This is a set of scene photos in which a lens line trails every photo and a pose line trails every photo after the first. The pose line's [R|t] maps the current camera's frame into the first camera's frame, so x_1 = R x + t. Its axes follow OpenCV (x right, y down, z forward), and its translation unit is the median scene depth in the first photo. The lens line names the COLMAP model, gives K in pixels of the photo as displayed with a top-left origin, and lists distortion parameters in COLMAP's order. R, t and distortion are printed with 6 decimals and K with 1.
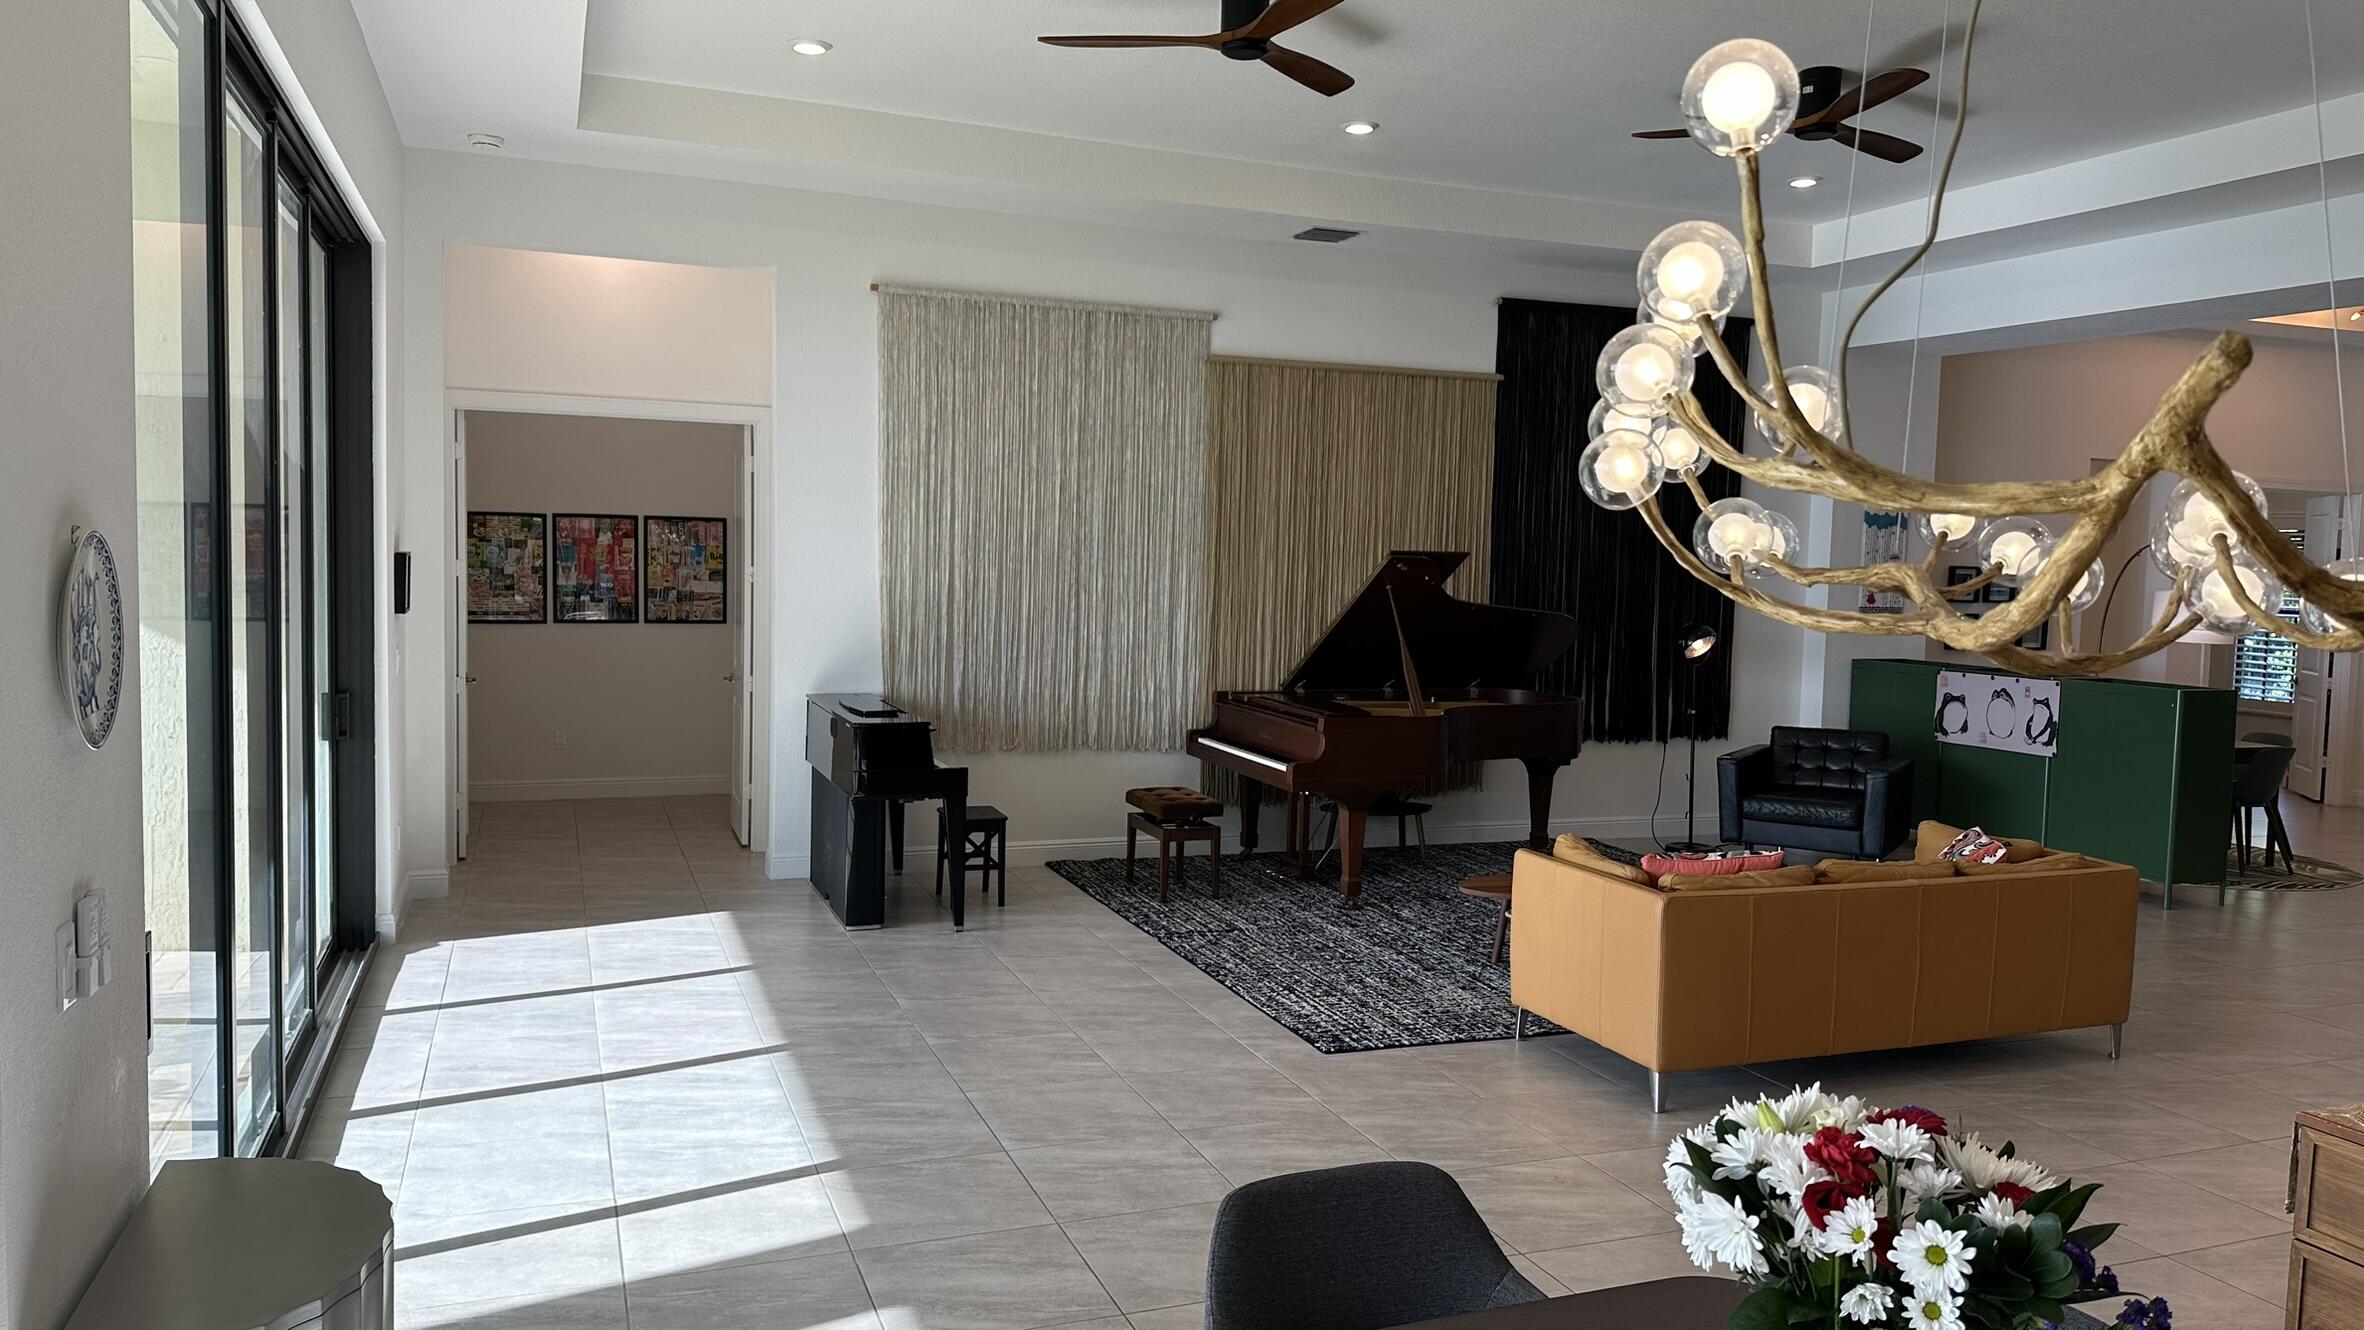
lens RADIAL K [[1644.5, 0, 1190.8], [0, 1644.5, 654.9], [0, 0, 1]] dist [0.151328, -0.264154]
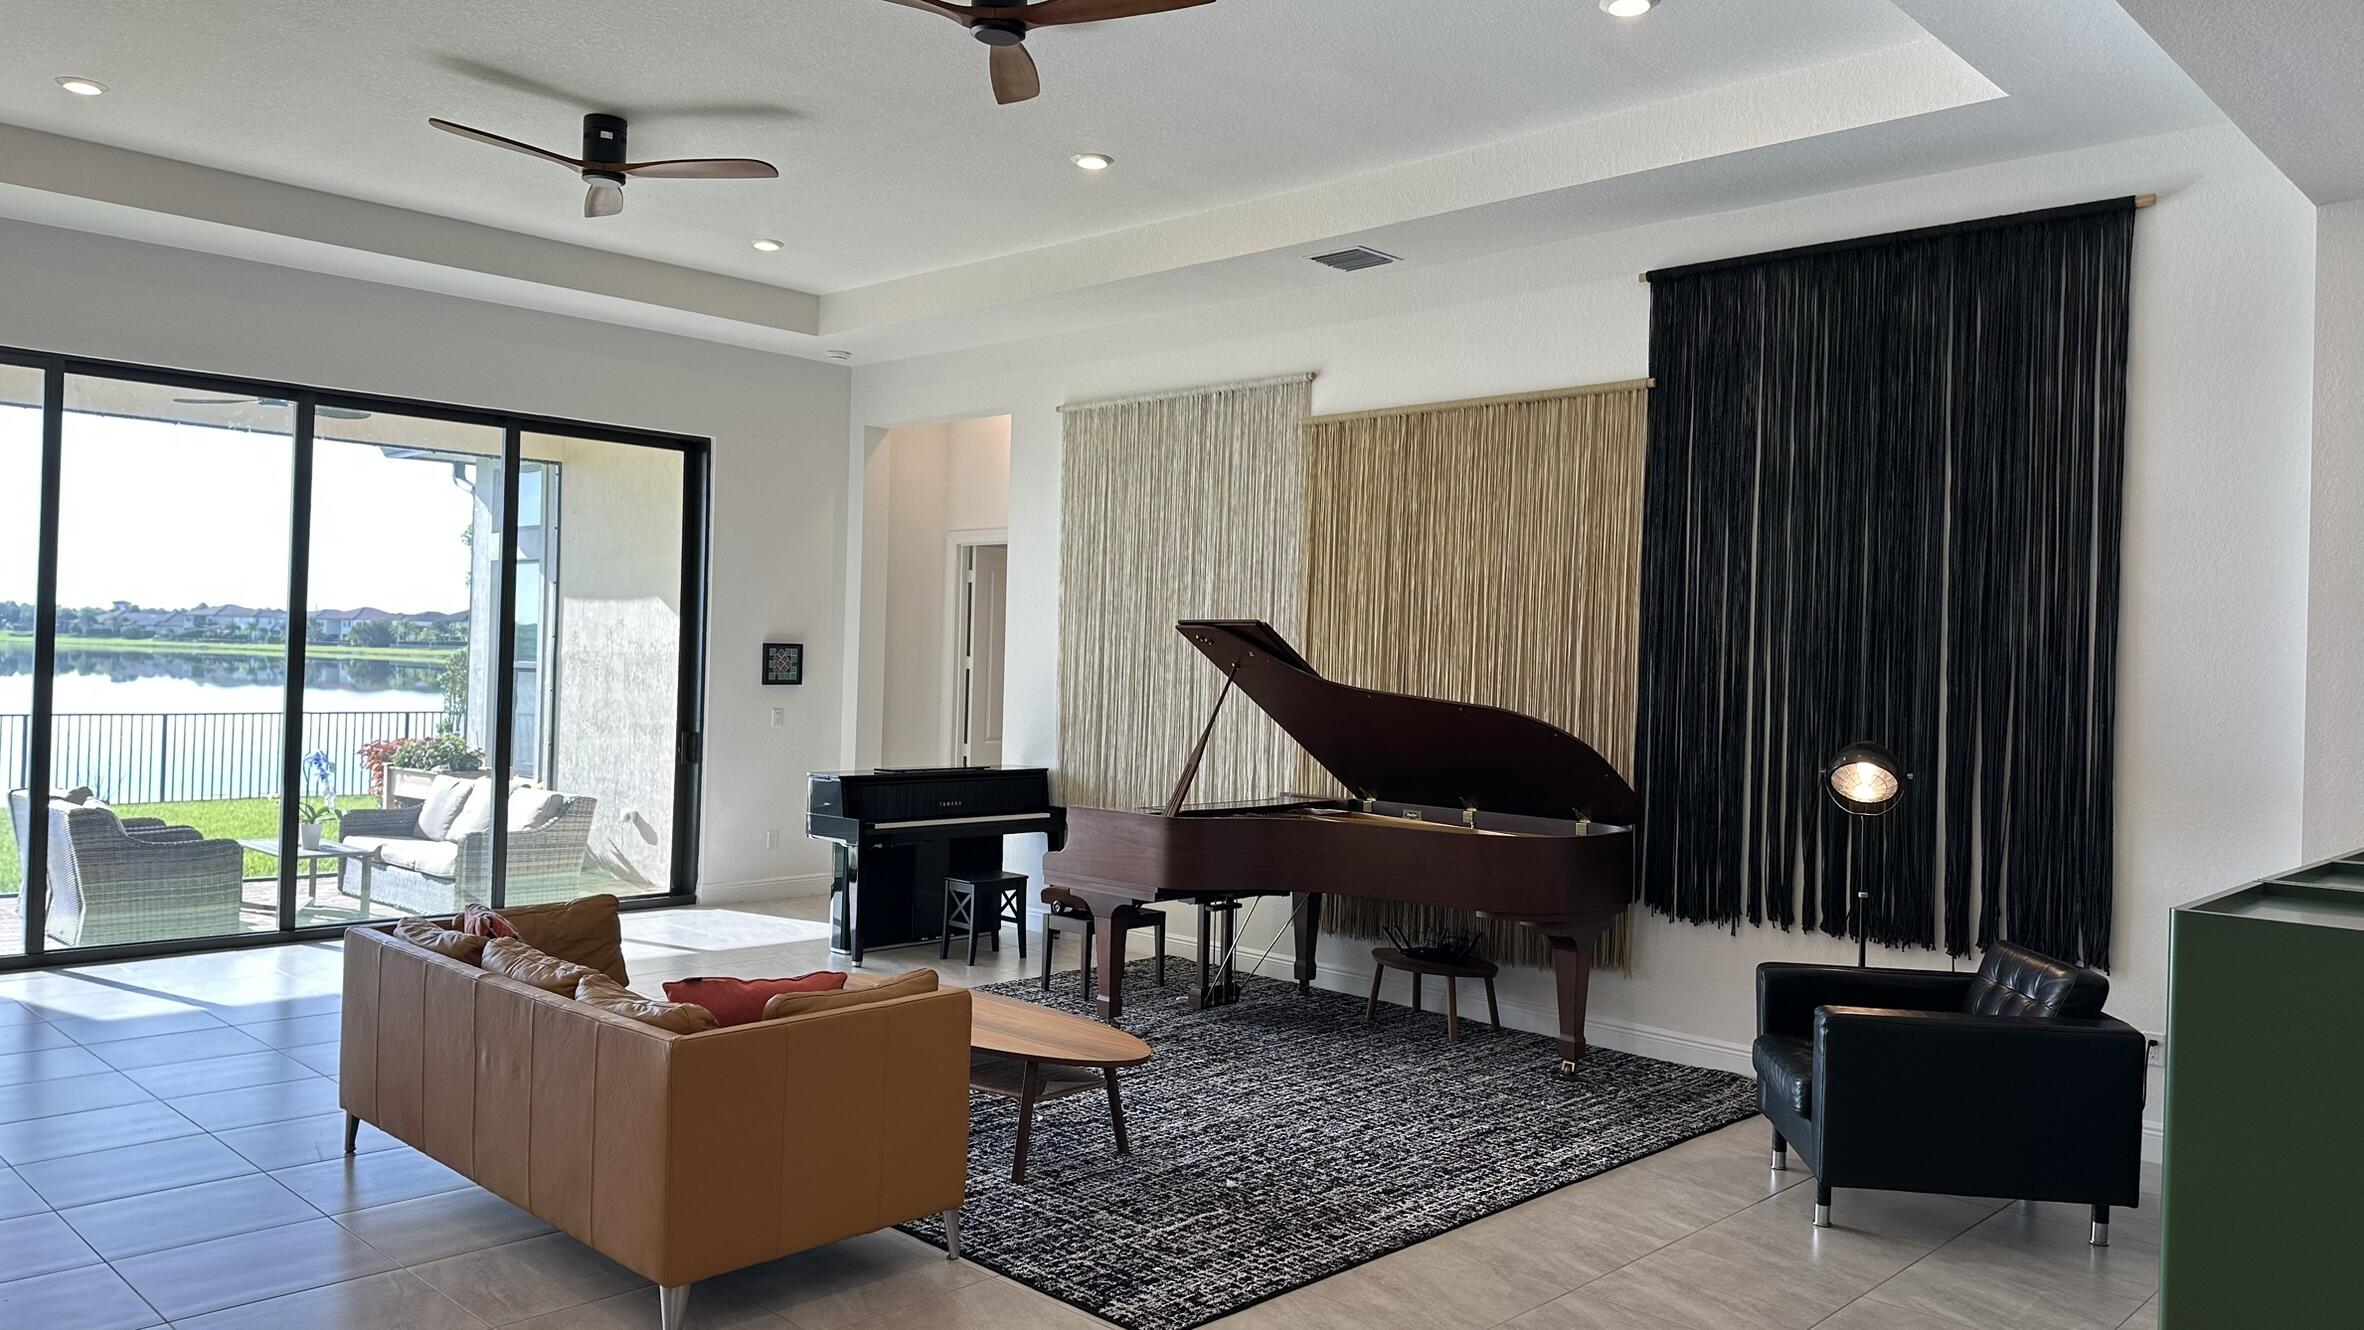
lens RADIAL K [[1644.5, 0, 1190.8], [0, 1644.5, 654.9], [0, 0, 1]] dist [0.151328, -0.264154]
pose [[0.380419, -0.025656, -0.924458, 0.811598], [-0.096848, 0.993014, -0.067412, 0.015162], [0.919729, 0.115177, 0.375276, 0.603346]]
